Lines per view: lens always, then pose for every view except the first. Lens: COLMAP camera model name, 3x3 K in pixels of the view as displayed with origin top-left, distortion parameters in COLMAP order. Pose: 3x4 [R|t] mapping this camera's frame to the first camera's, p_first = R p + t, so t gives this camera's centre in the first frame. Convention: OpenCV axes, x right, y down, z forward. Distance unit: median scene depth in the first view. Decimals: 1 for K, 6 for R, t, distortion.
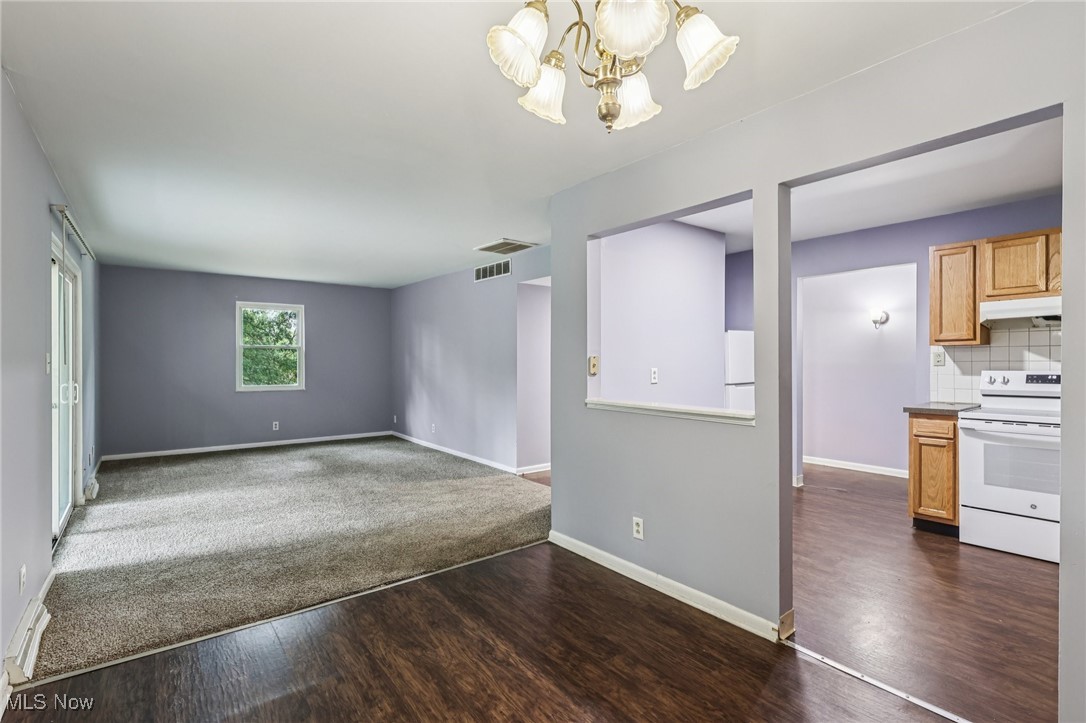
lens RADIAL K [[511.9, 0, 542.4], [0, 511.9, 364.4], [0, 0, 1]] dist [-0.001250, 0.000058]
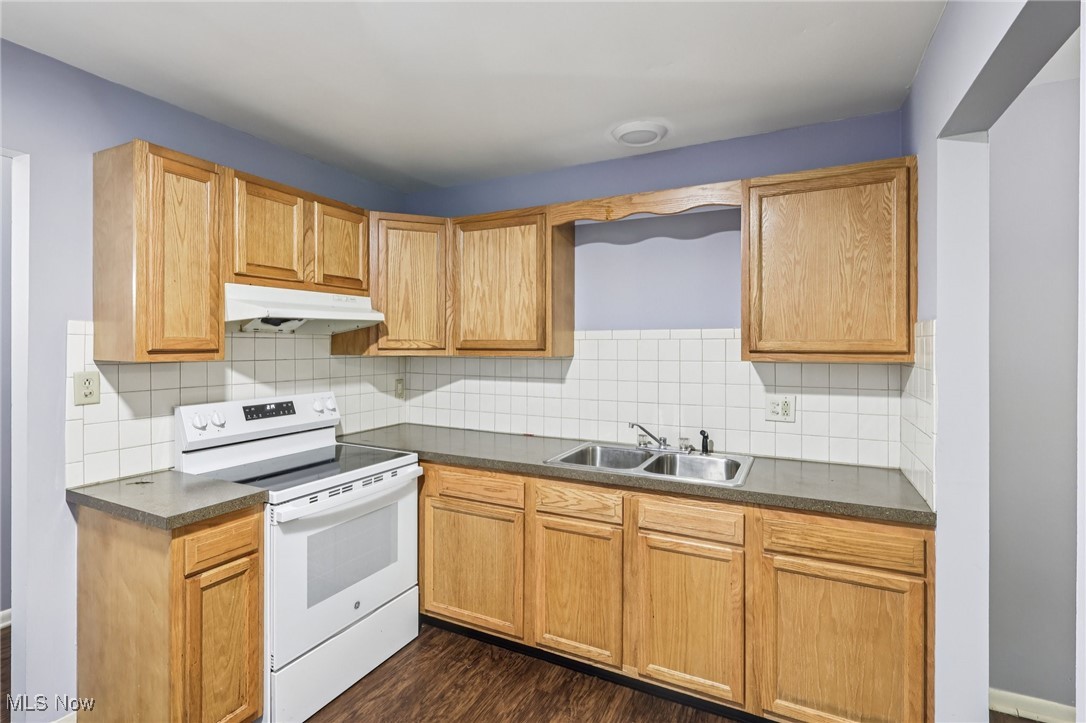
lens RADIAL K [[515.3, 0, 542.4], [0, 515.3, 345.5], [0, 0, 1]] dist [-0.002442, -0.000300]
pose [[-0.434284, 0.006035, 0.900756, 0.215254], [0.008943, 0.999957, -0.002388, -0.049928], [-0.900732, 0.007019, -0.434319, 0.932274]]
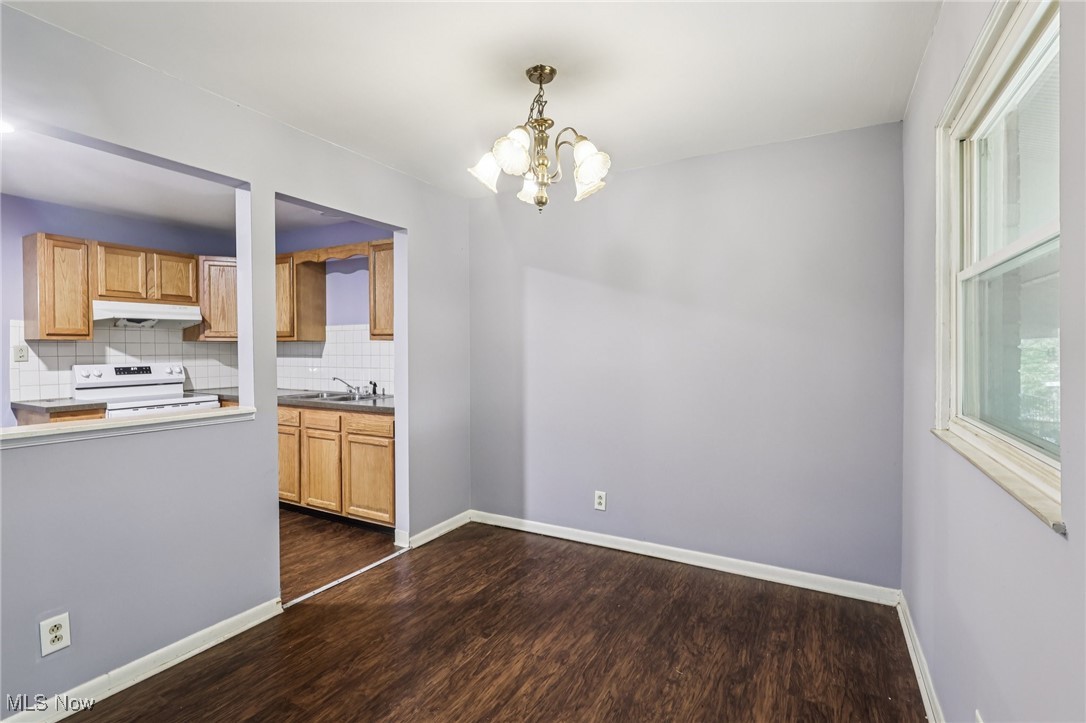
lens RADIAL K [[511.1, 0, 543.1], [0, 511.1, 354.3], [0, 0, 1]] dist [-0.002630, -0.000231]
pose [[-0.399837, -0.001177, 0.916586, -0.477082], [0.012935, 0.999892, 0.006927, -0.004965], [-0.916495, 0.014626, -0.399779, 0.570469]]
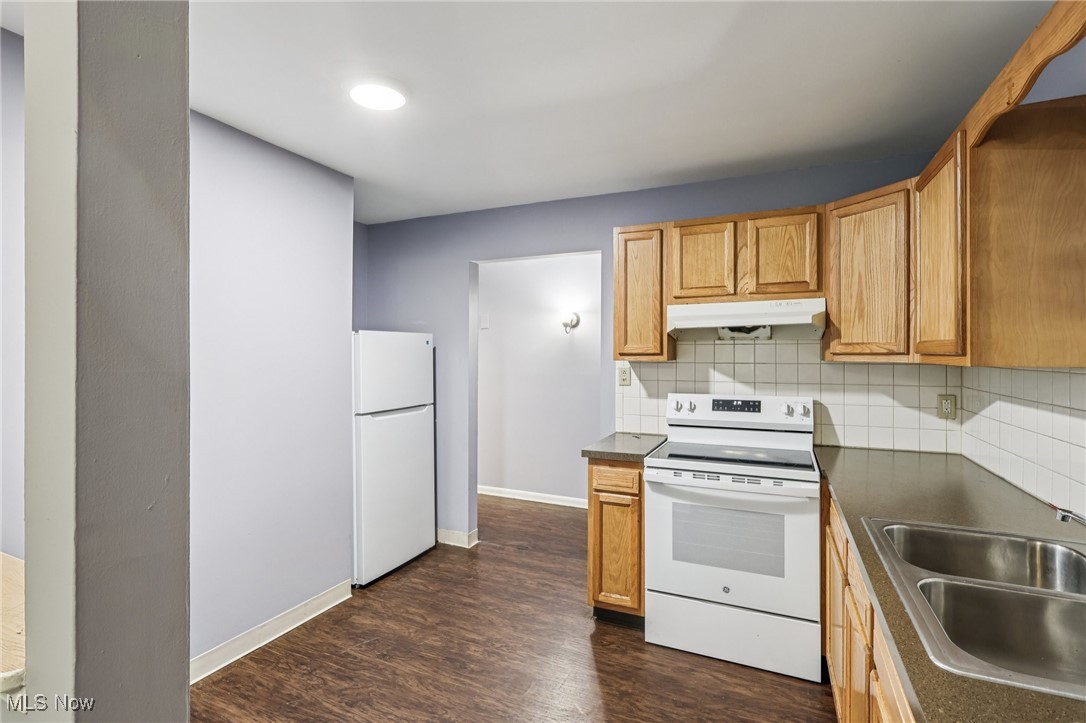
lens RADIAL K [[511.1, 0, 543.1], [0, 511.1, 354.3], [0, 0, 1]] dist [-0.002630, -0.000231]
pose [[0.884809, 0.007343, 0.465897, 0.341727], [-0.003083, 0.999946, -0.009905, -0.040648], [-0.465945, 0.007327, 0.884784, 0.417301]]
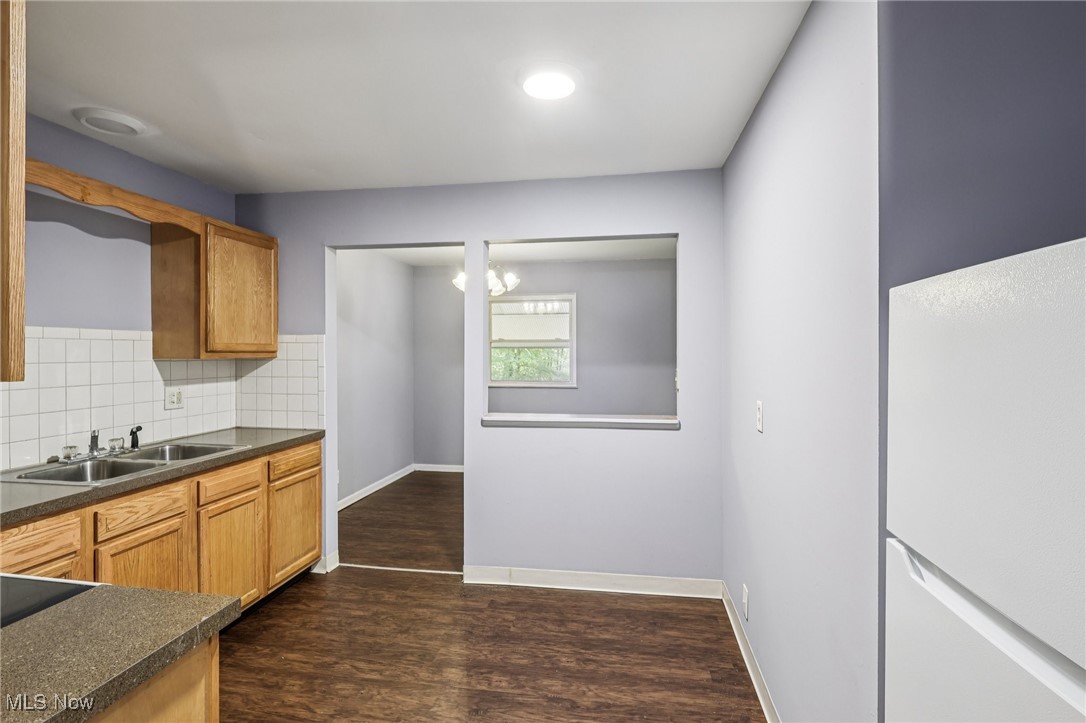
lens RADIAL K [[511.1, 0, 543.1], [0, 511.1, 354.3], [0, 0, 1]] dist [-0.002630, -0.000231]
pose [[-0.730133, 0.008682, -0.683250, 0.784542], [-0.003104, 0.999867, 0.016022, -0.051636], [0.683298, 0.013819, -0.730009, 1.336141]]
